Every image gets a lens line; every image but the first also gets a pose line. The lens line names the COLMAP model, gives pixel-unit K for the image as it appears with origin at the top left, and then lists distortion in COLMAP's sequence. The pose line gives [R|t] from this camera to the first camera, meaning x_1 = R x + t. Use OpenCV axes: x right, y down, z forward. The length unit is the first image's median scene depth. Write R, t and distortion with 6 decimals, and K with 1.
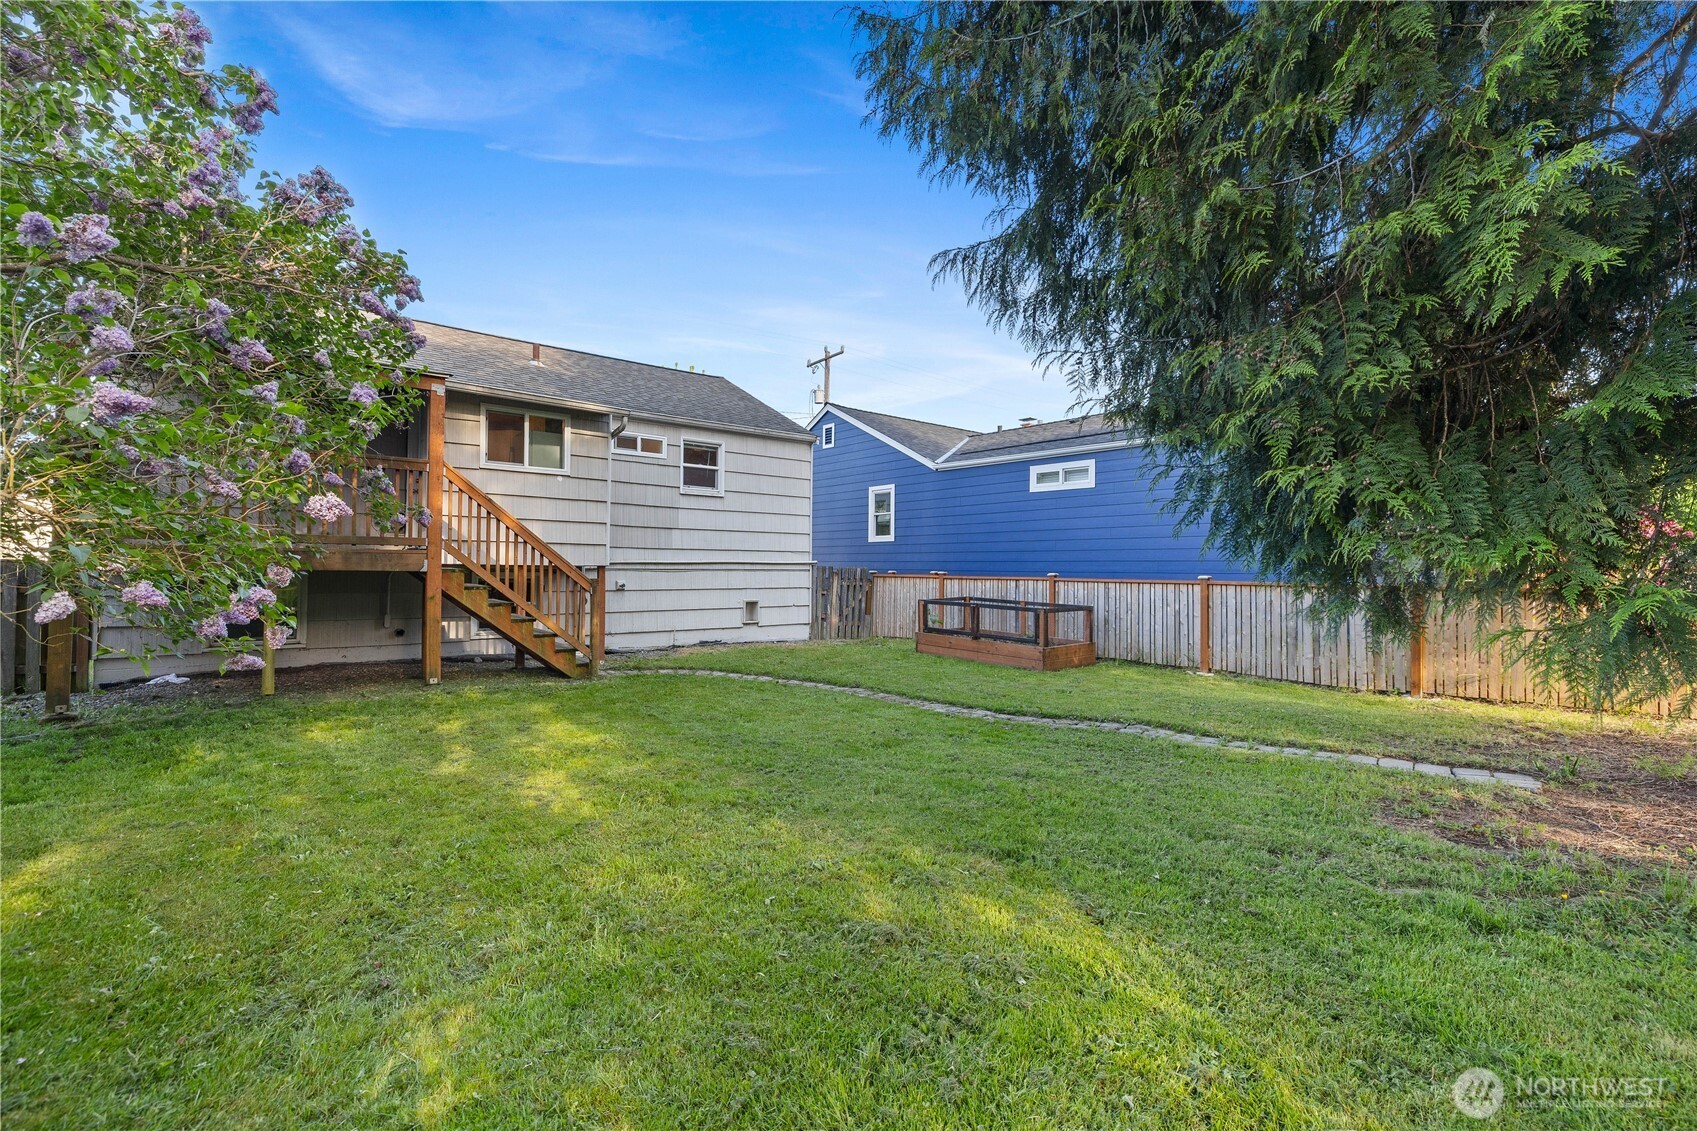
lens RADIAL K [[720.2, 0, 847.2], [0, 720.2, 568.2], [0, 0, 1]] dist [-0.003485, 0.000151]
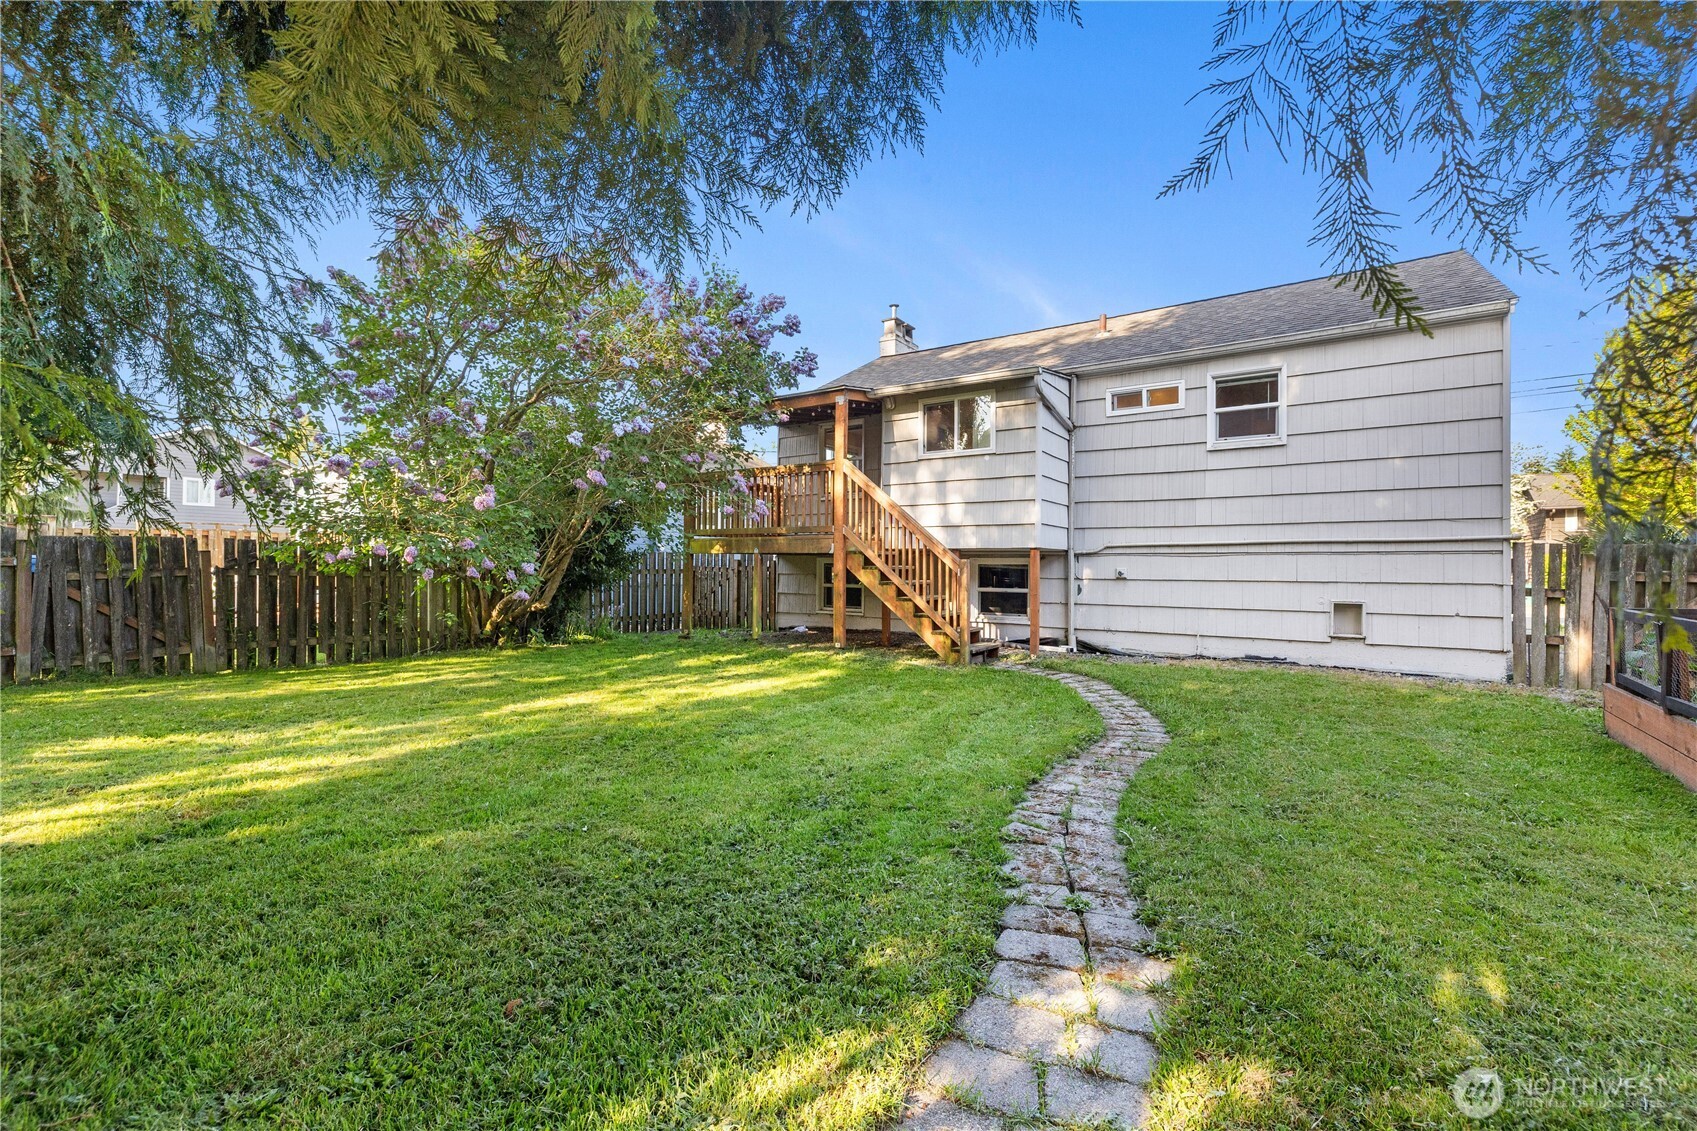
lens RADIAL K [[720.2, 0, 848.7], [0, 720.2, 564.3], [0, 0, 1]] dist [-0.003485, 0.000151]
pose [[0.285897, -0.006203, -0.958240, 0.368435], [-0.000512, 0.999978, -0.006626, 0.018117], [0.958260, 0.002385, 0.285888, 0.434154]]
